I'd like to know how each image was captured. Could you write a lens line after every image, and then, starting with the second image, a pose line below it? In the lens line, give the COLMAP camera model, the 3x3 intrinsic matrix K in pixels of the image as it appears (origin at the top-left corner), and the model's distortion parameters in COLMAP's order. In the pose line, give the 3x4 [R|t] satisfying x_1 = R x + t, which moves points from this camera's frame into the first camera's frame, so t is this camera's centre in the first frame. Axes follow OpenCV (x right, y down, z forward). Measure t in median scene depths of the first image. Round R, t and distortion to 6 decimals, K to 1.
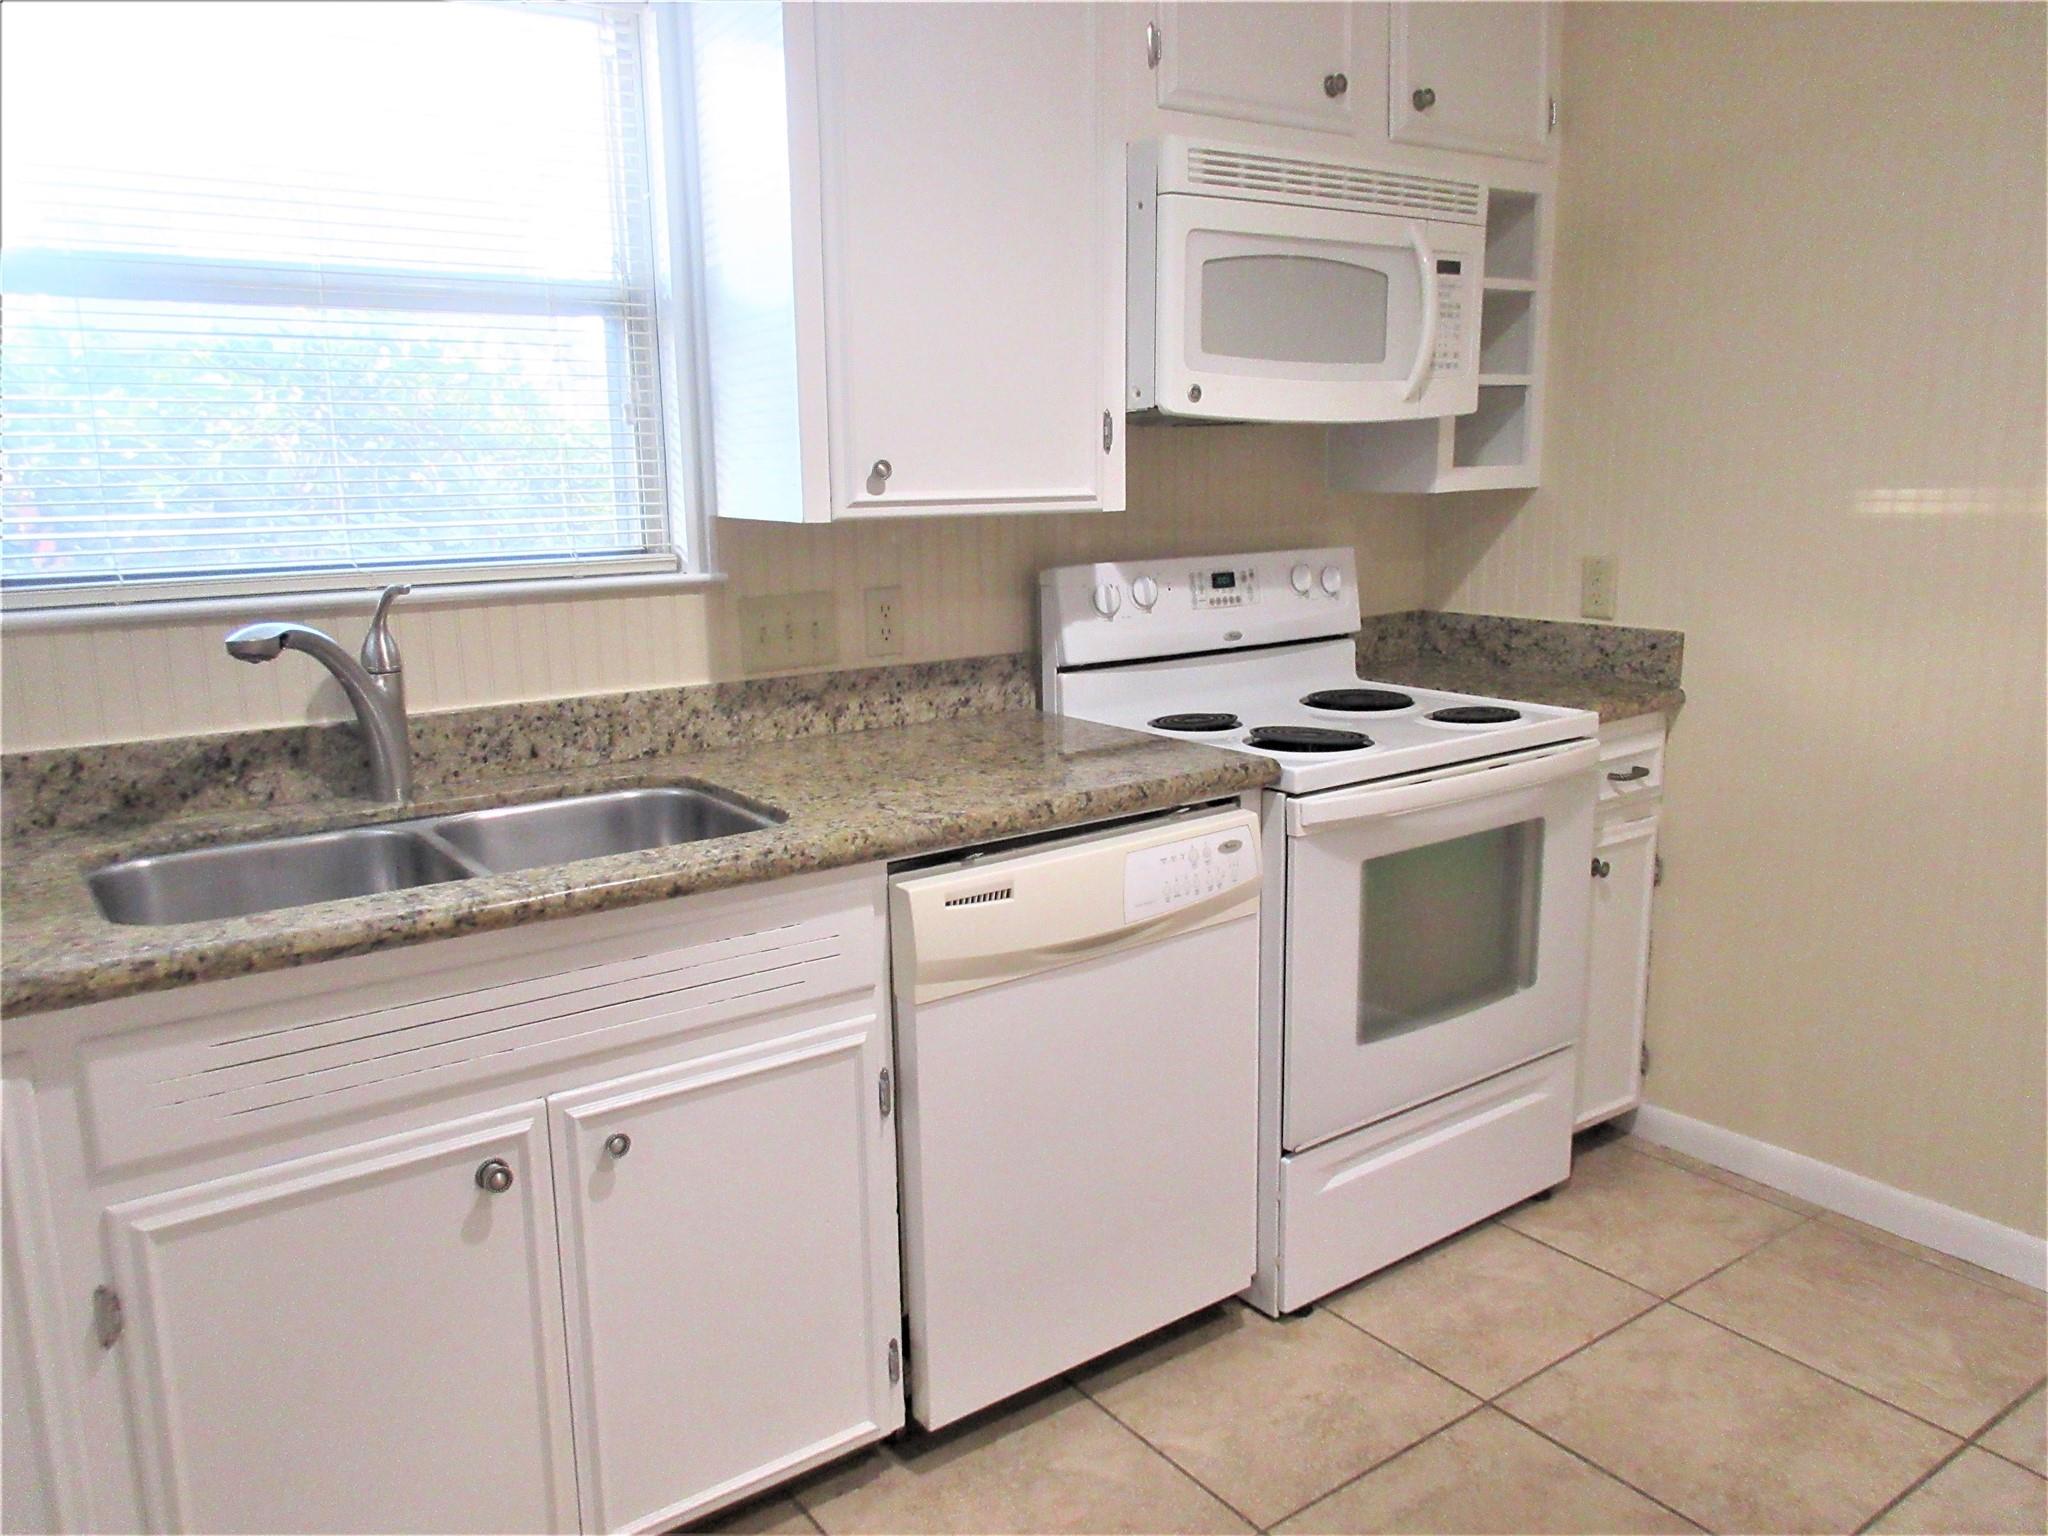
lens RADIAL K [[1529.1, 0, 1021.3], [0, 1529.1, 771.8], [0, 0, 1]] dist [-0.004672, 0.012230]
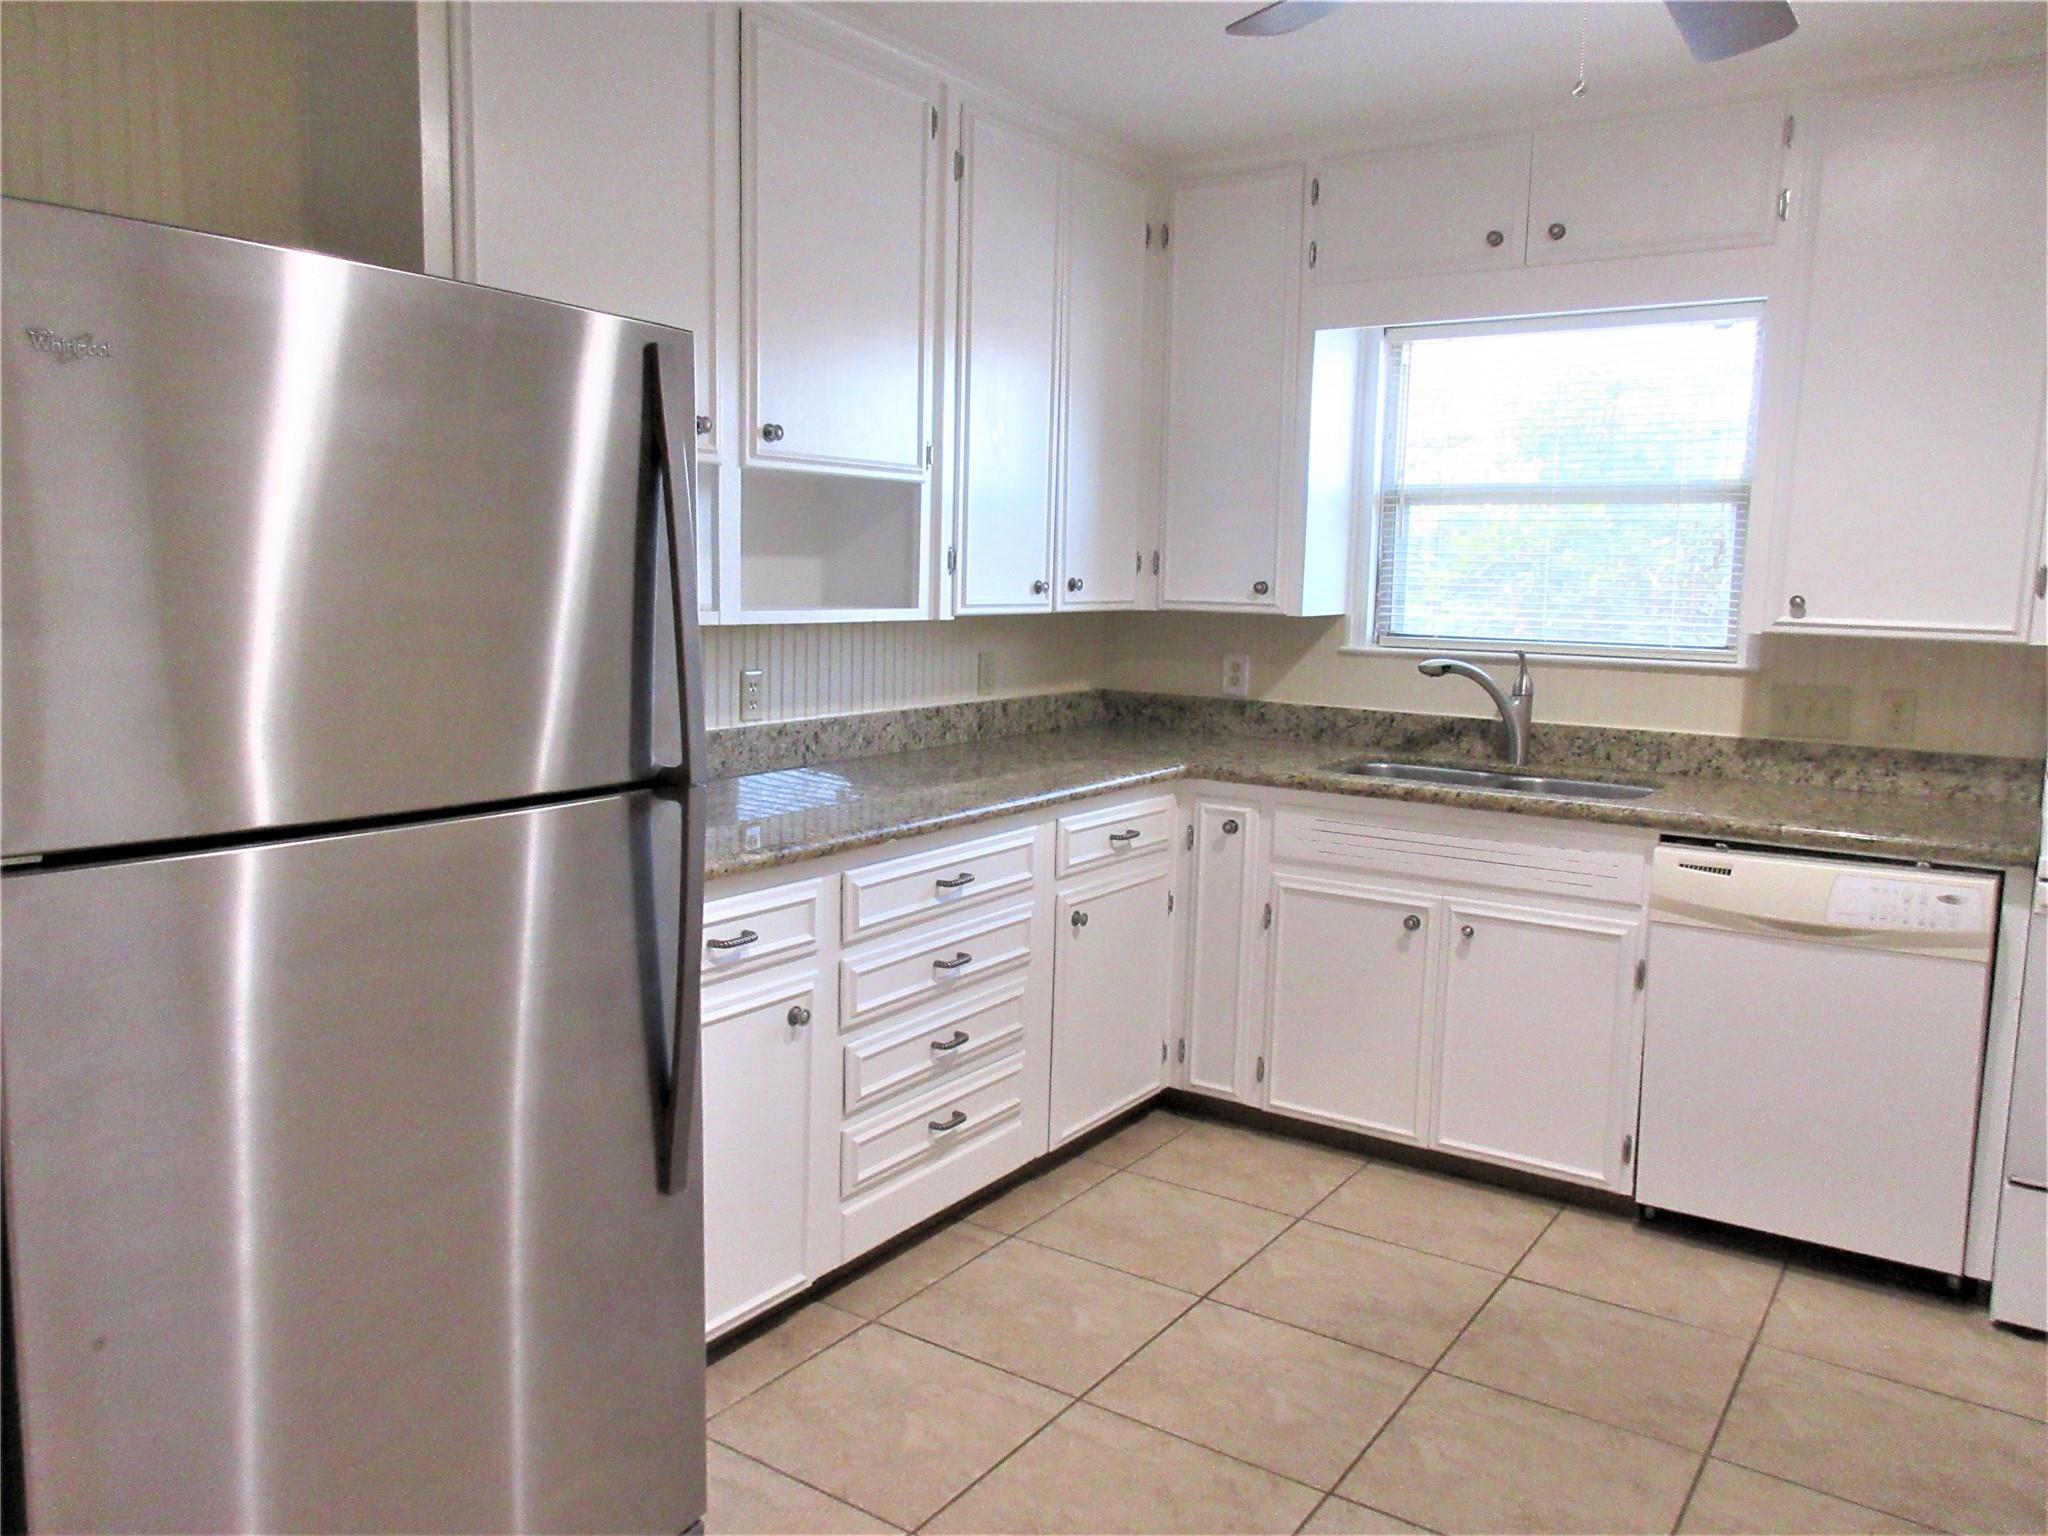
lens RADIAL K [[1529.1, 0, 1025.6], [0, 1529.1, 774.4], [0, 0, 1]] dist [-0.004672, 0.012230]
pose [[0.336870, 0.147193, -0.929975, 0.983015], [-0.212350, 0.974135, 0.077262, 0.011727], [0.917293, 0.171453, 0.359413, -0.192677]]
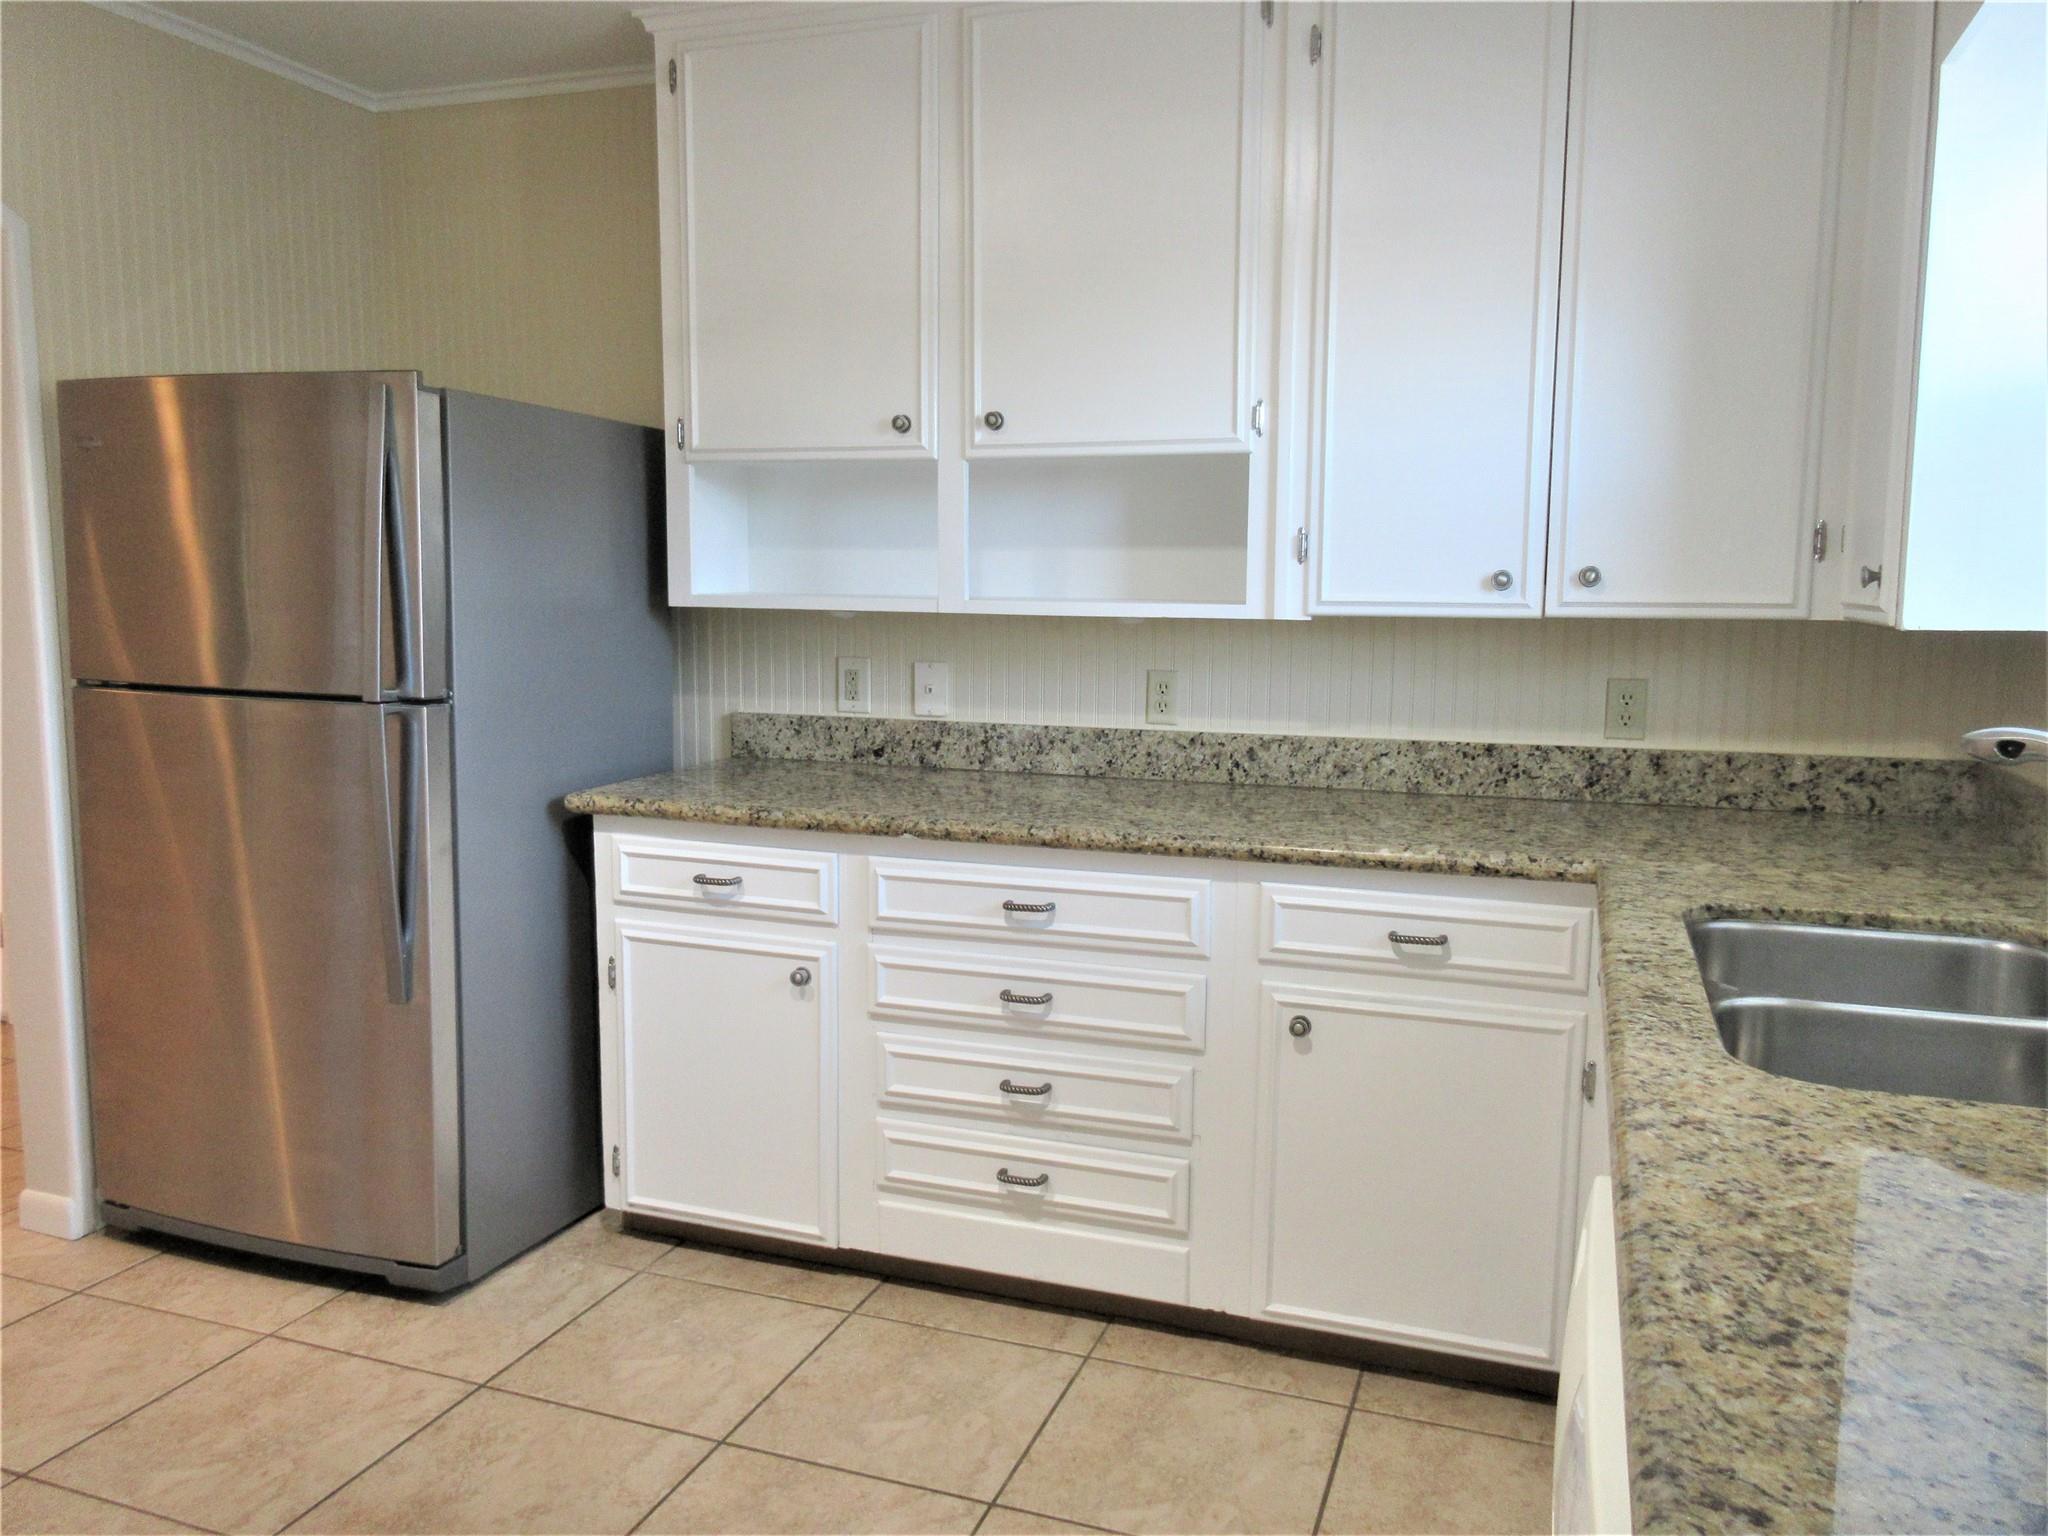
lens RADIAL K [[1529.1, 0, 1022.8], [0, 1529.1, 770.3], [0, 0, 1]] dist [-0.004672, 0.012230]
pose [[-0.830321, 0.077124, -0.551922, 0.399914], [-0.106093, 0.950389, 0.292413, -0.215269], [0.547093, 0.301352, -0.780946, 1.079954]]
